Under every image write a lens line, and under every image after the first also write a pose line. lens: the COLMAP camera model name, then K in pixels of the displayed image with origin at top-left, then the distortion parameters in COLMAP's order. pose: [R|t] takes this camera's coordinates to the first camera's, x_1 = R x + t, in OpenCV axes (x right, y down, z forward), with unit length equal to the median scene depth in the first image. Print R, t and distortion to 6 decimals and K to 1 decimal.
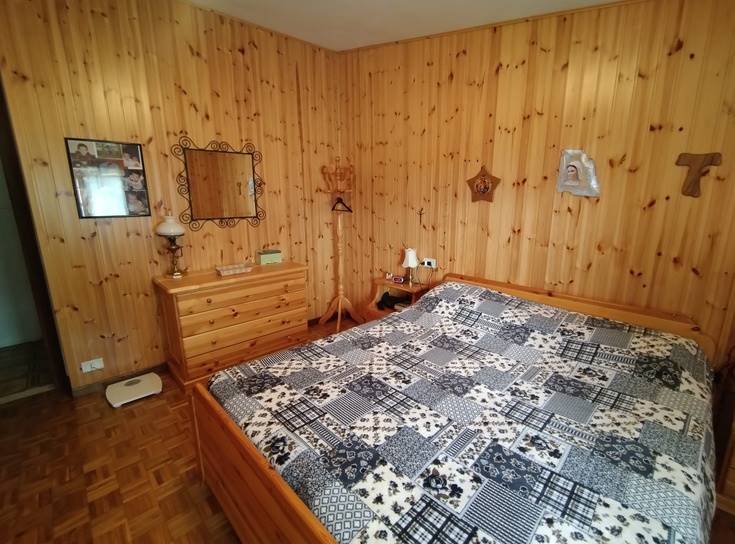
lens RADIAL K [[334.2, 0, 368.7], [0, 334.2, 271.8], [0, 0, 1]] dist [-0.001048, 0.000106]
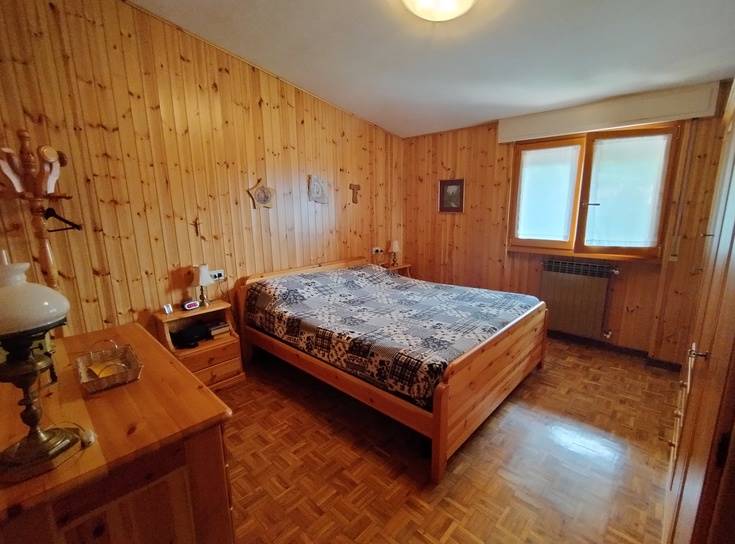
lens RADIAL K [[334.2, 0, 368.0], [0, 334.2, 271.0], [0, 0, 1]] dist [-0.001048, 0.000106]
pose [[-0.051715, -0.190798, 0.980266, -1.314077], [0.232596, 0.952284, 0.197623, -0.215004], [-0.971198, 0.238225, -0.004868, 1.026922]]
